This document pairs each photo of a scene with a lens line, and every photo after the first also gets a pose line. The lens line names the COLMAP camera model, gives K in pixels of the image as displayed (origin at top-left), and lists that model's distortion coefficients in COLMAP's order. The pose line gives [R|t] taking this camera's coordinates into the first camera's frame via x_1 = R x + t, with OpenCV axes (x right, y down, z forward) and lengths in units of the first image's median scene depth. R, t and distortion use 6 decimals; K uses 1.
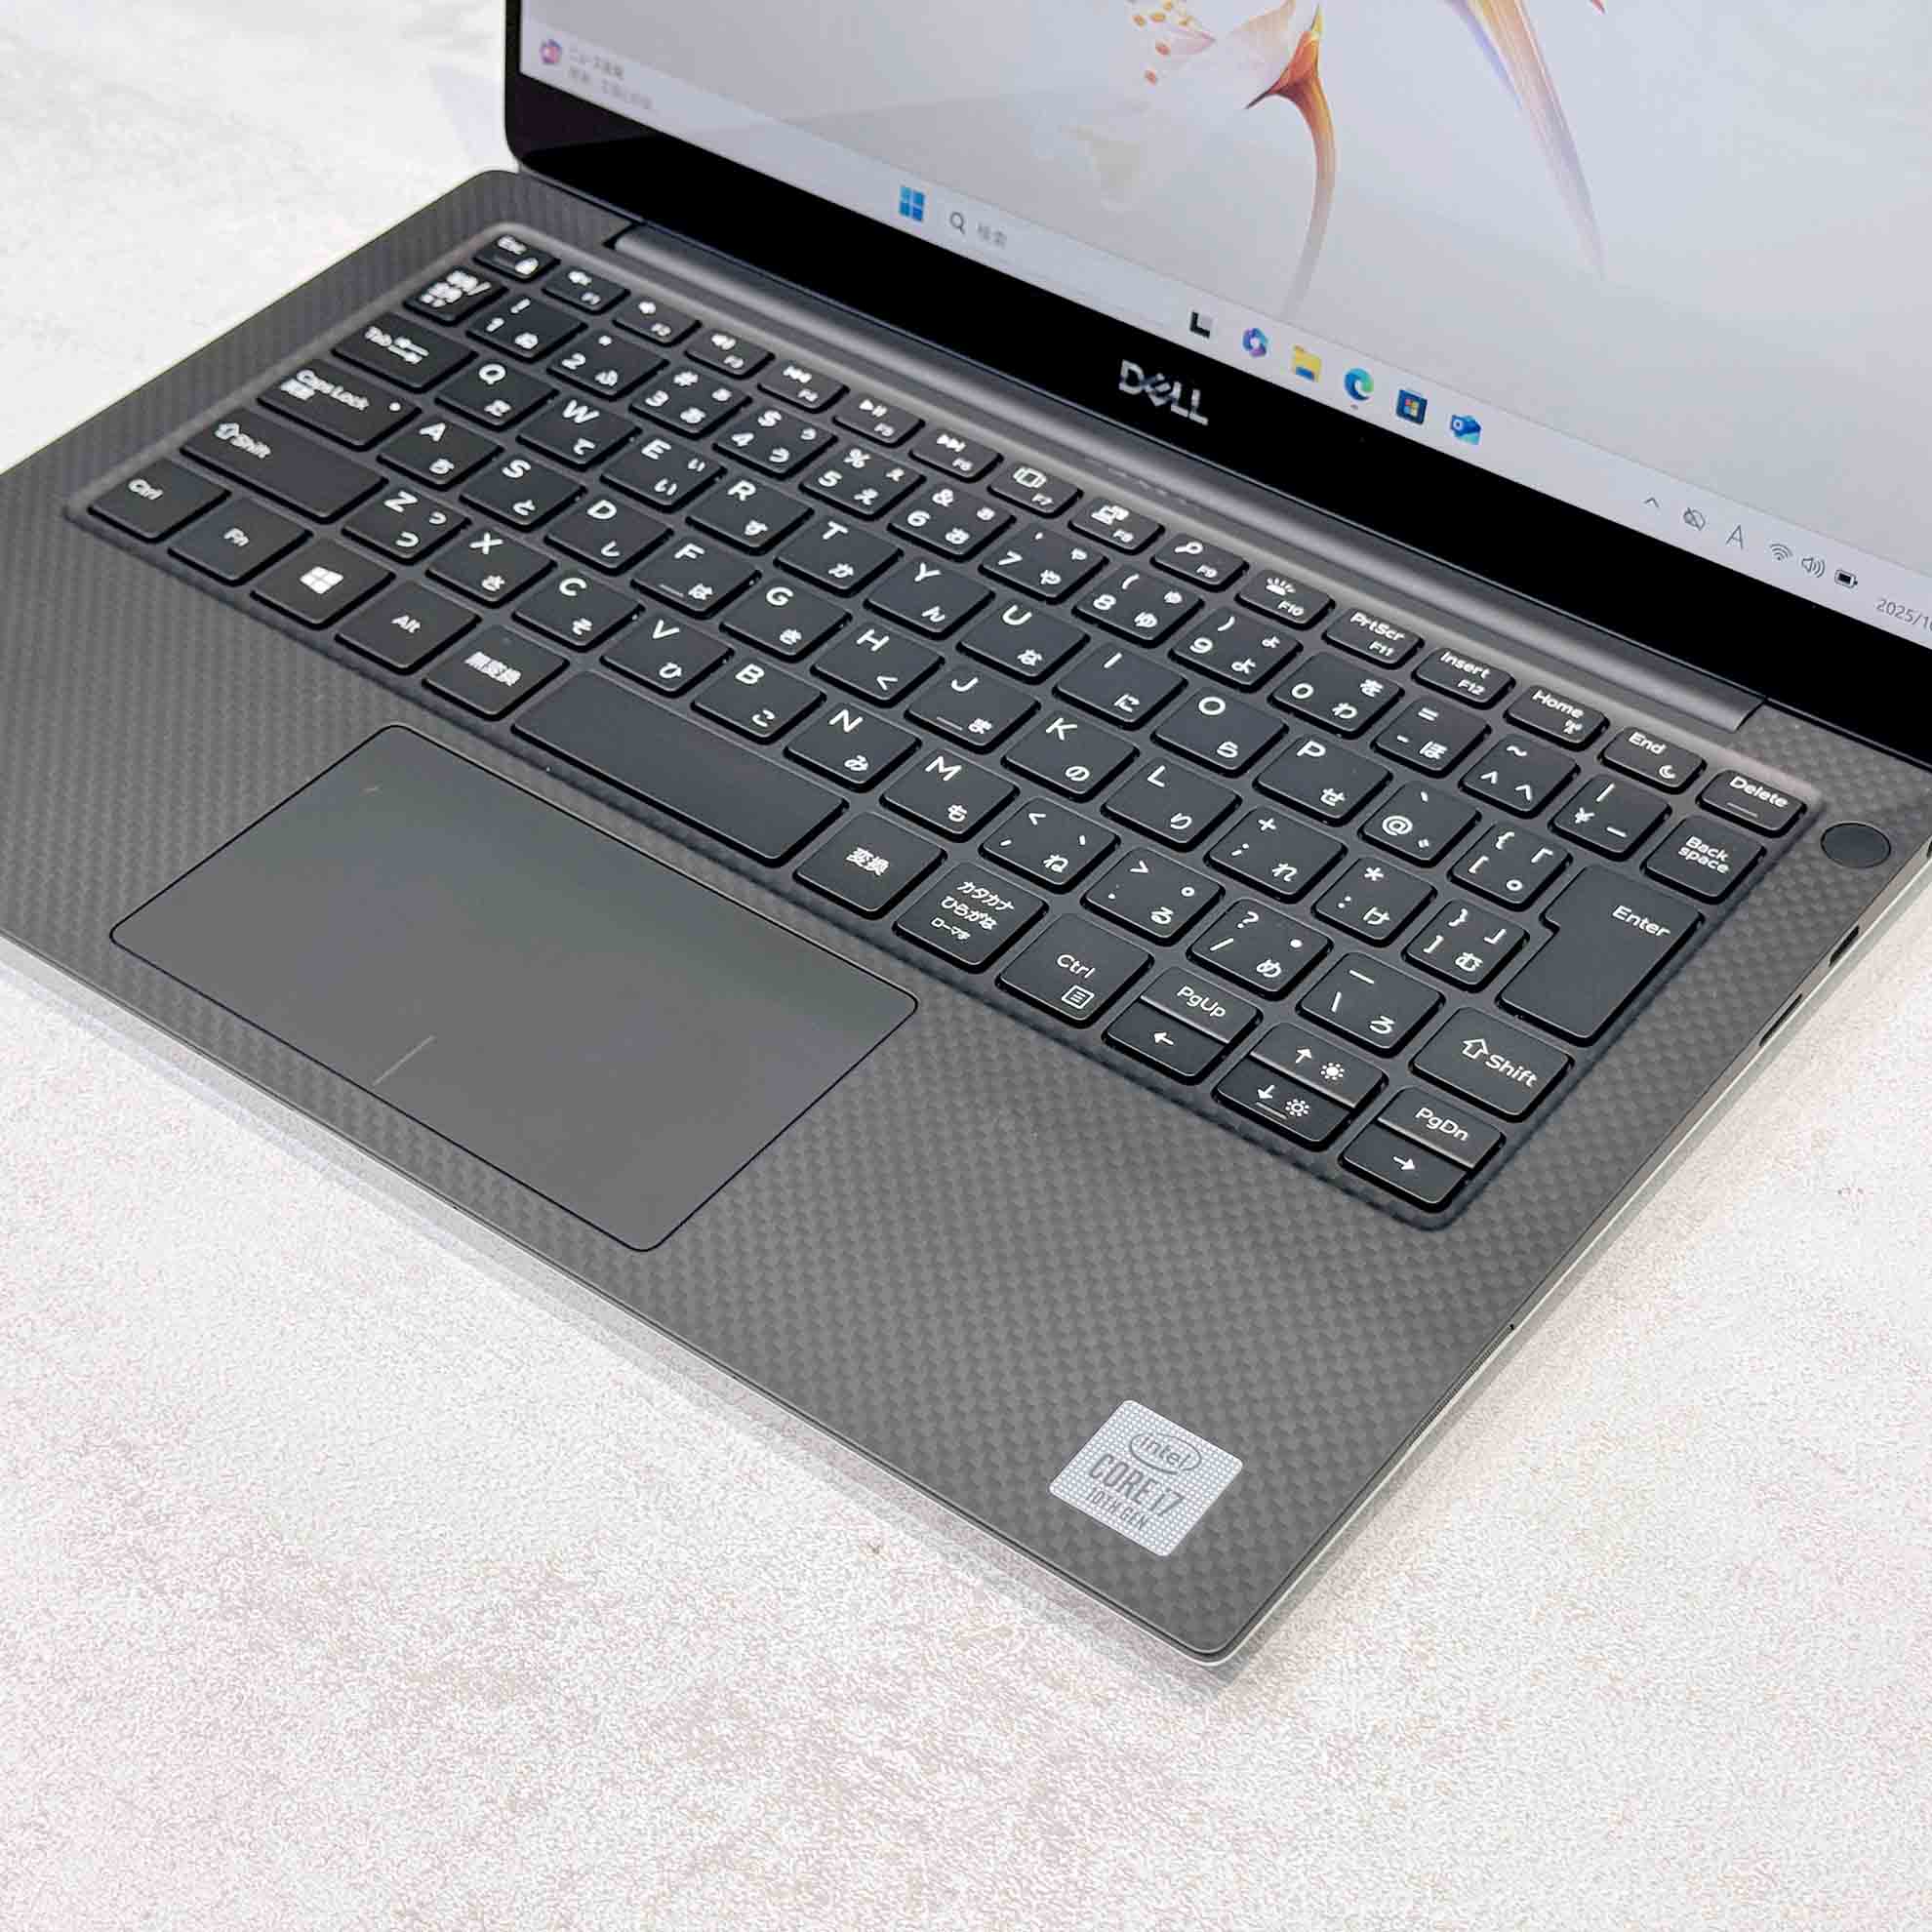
lens RADIAL K [[3721.1, 0, 955.2], [0, 3721.1, 967.6], [0, 0, 1]] dist [0.136604, -0.110746]
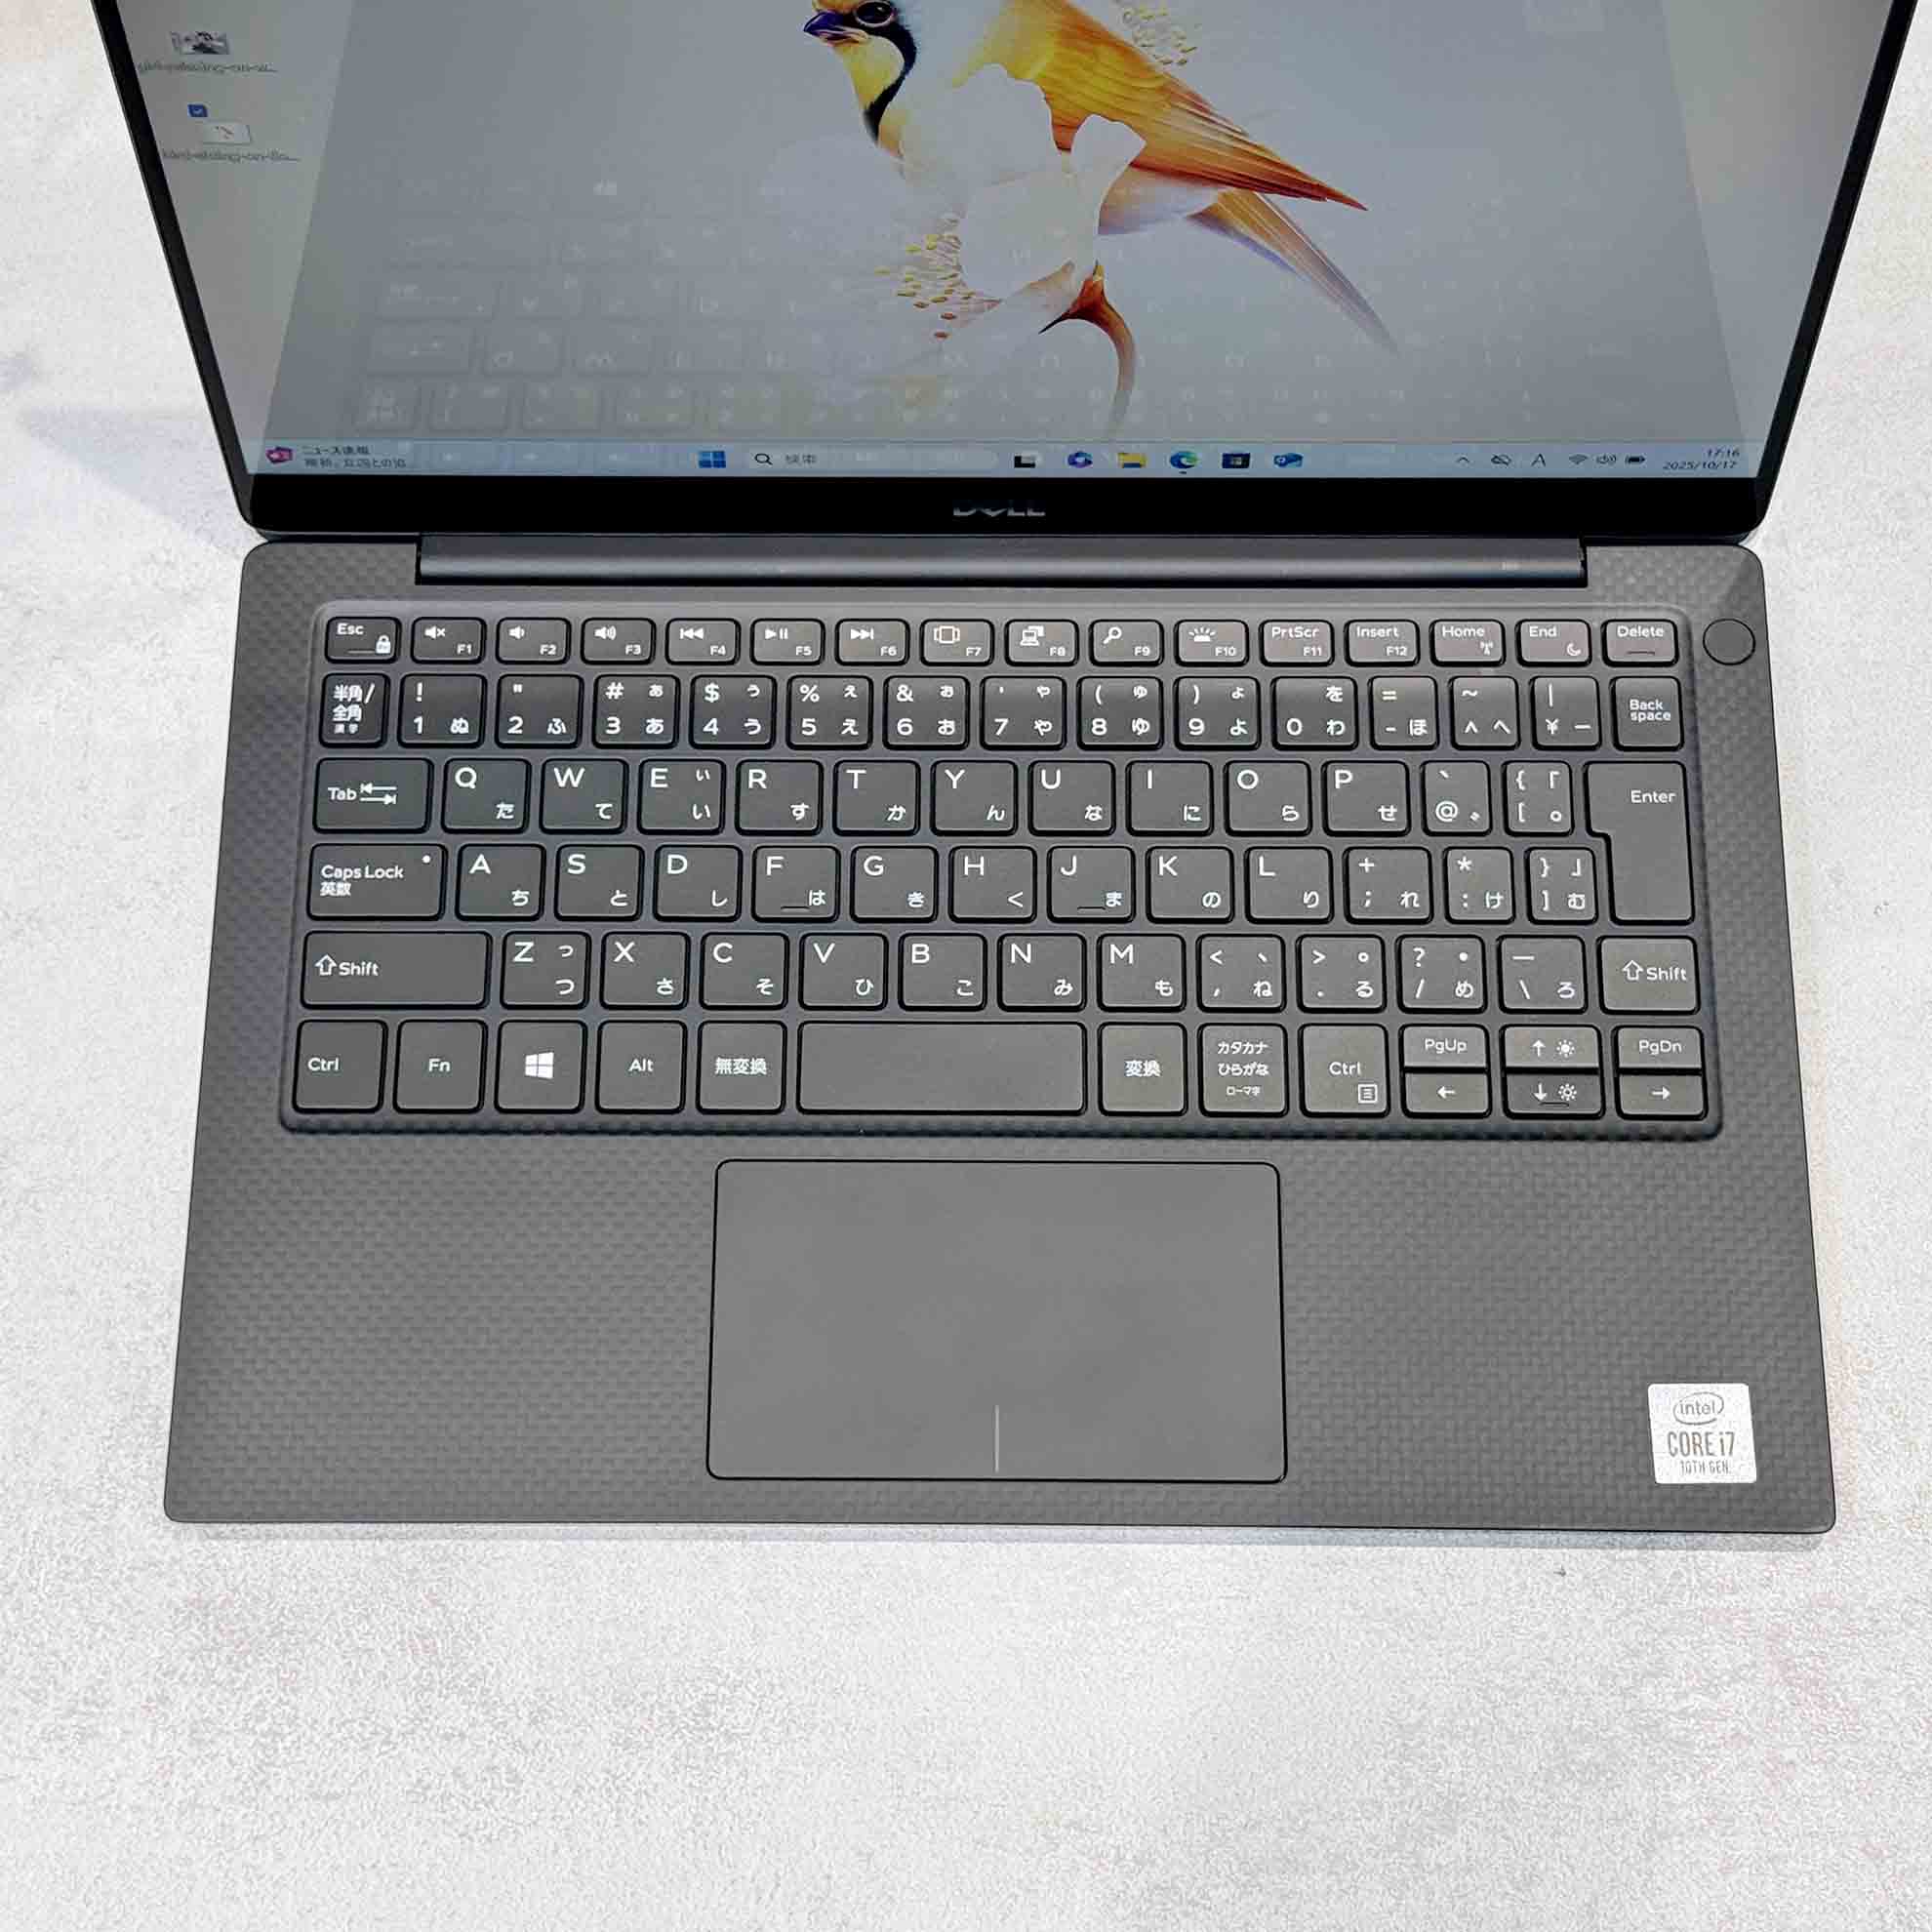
lens RADIAL K [[3721.1, 0, 955.2], [0, 3721.1, 967.6], [0, 0, 1]] dist [0.136604, -0.110746]
pose [[0.793419, -0.567601, 0.219806, -0.338219], [0.414409, 0.768235, 0.487934, -0.710955], [-0.445815, -0.296046, 0.844752, -0.036065]]
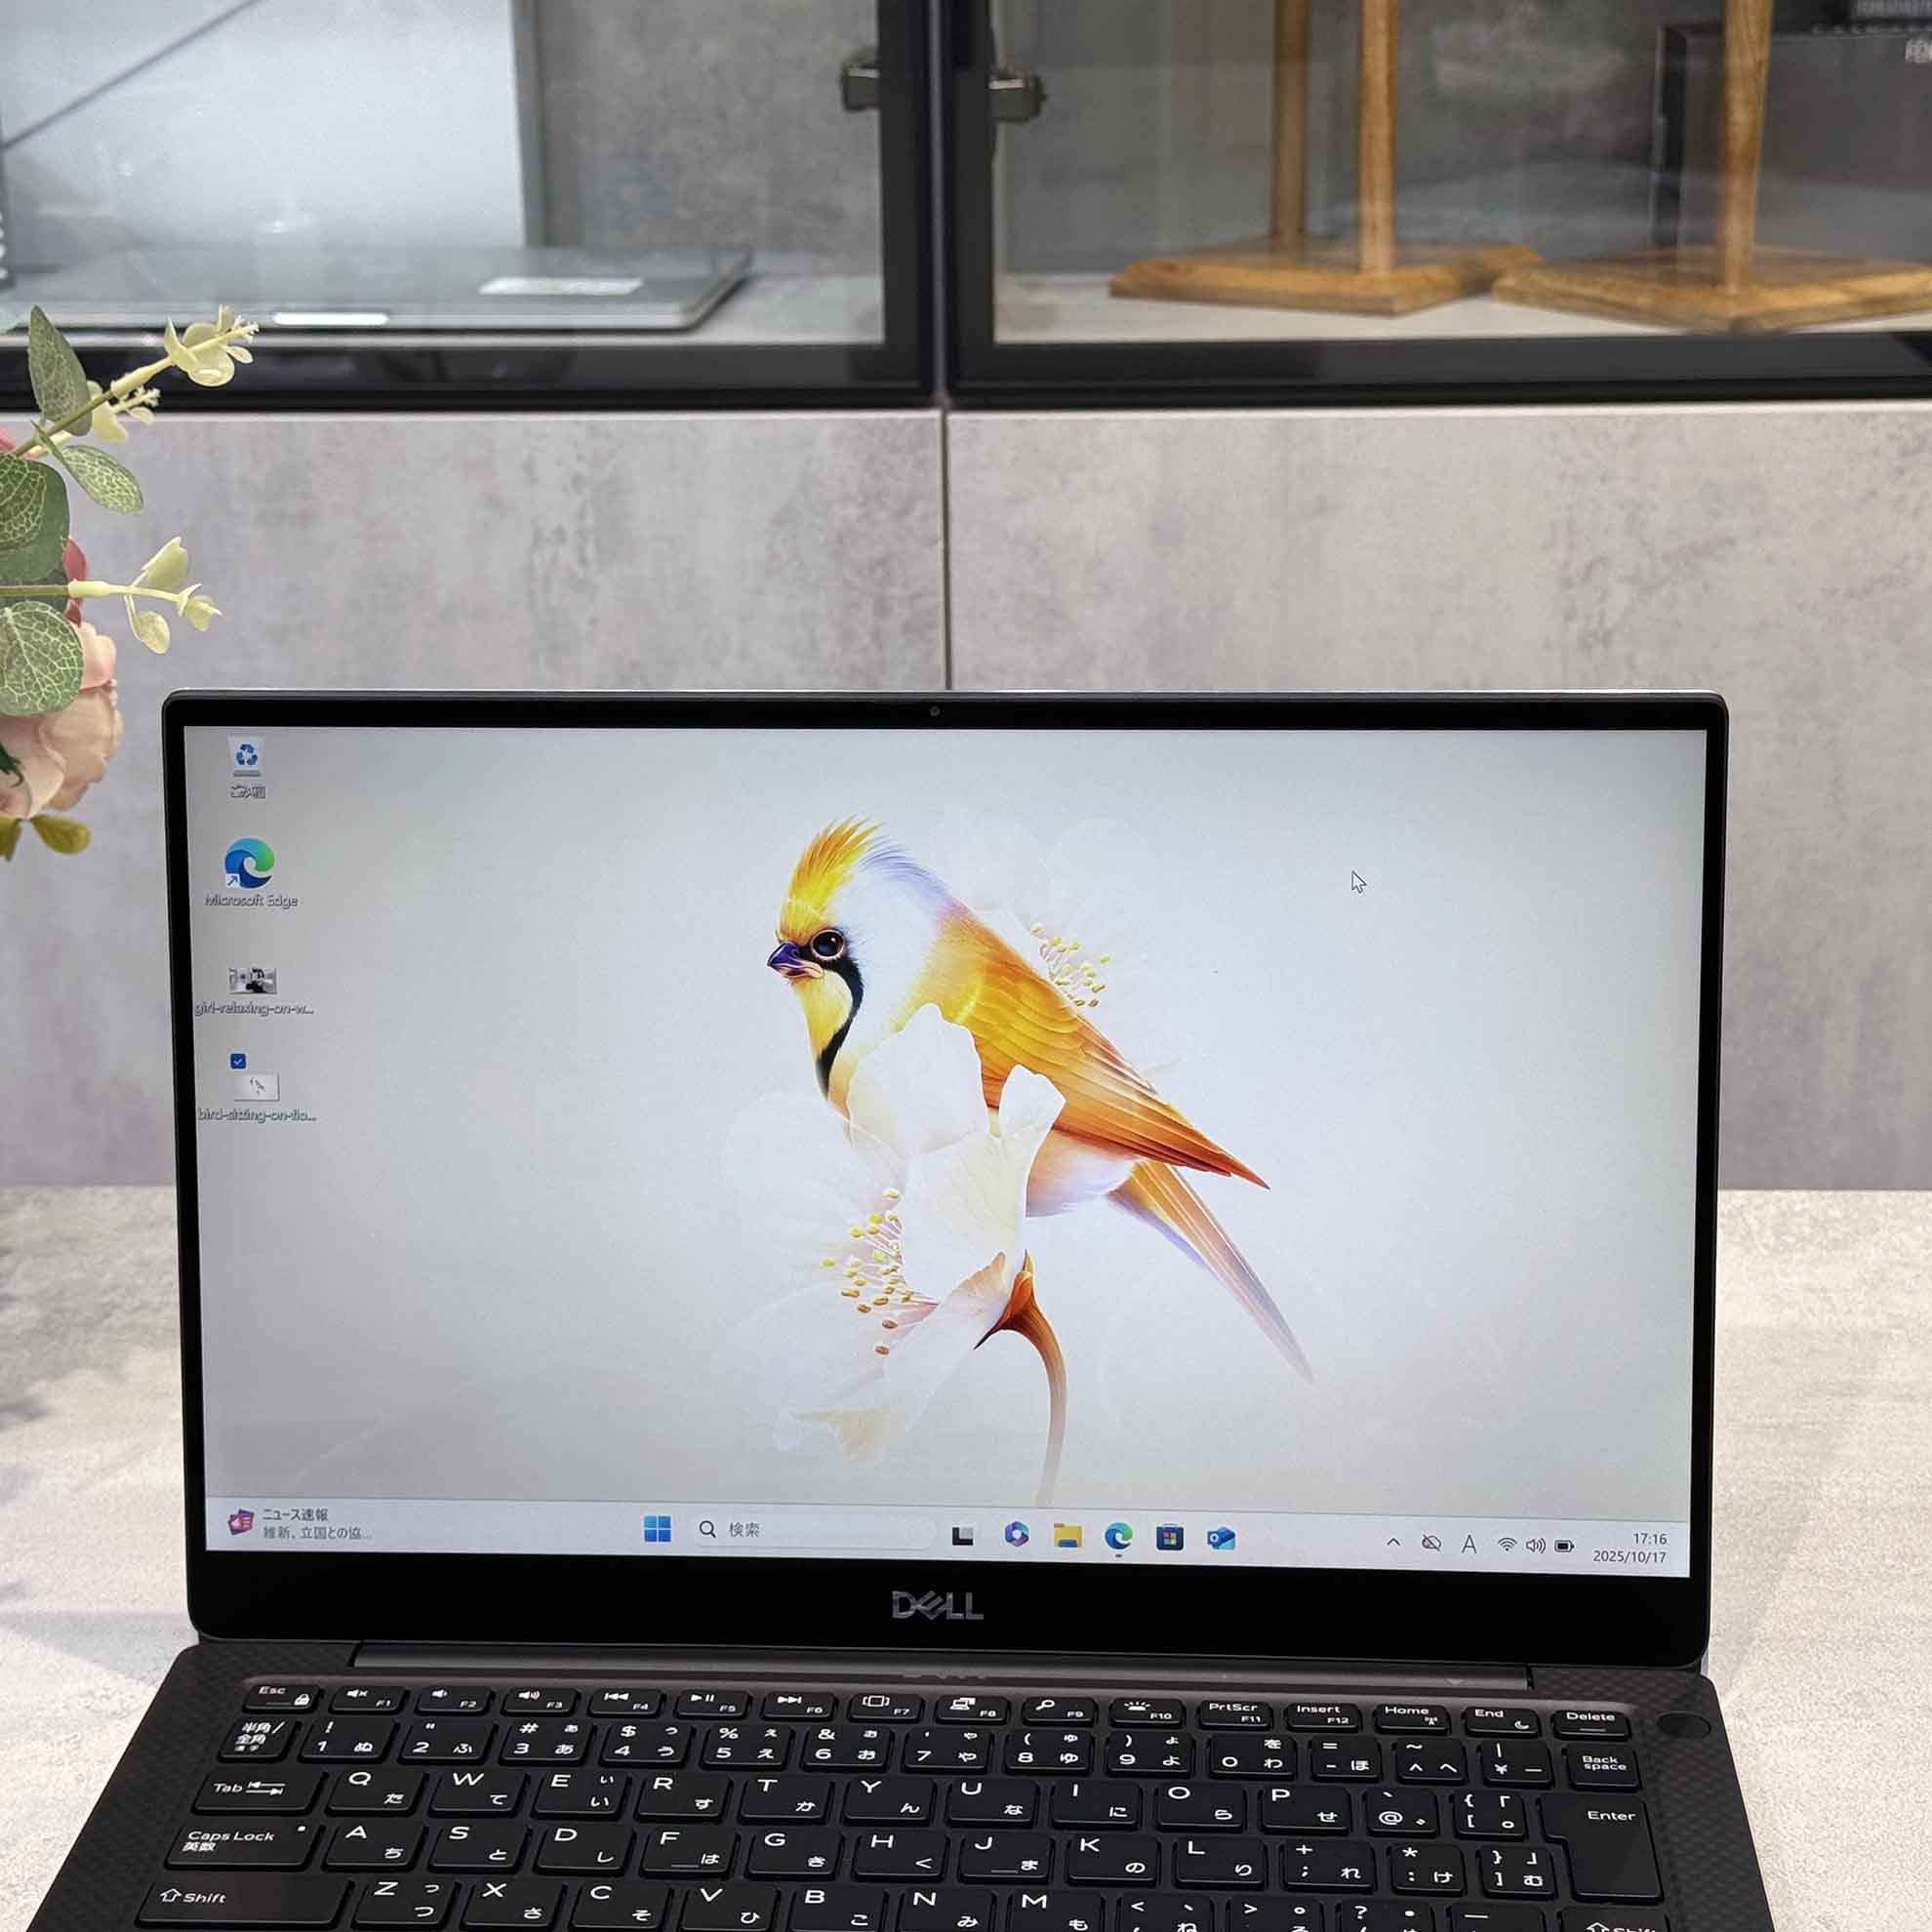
lens RADIAL K [[3774.4, 0, 966.0], [0, 3774.4, 966.0], [0, 0, 1]] dist [0.158714, -0.195655]
pose [[0.829697, -0.169927, 0.531721, -0.616904], [0.382967, 0.866296, -0.320731, 0.067266], [-0.406127, 0.469741, 0.783840, -0.045481]]
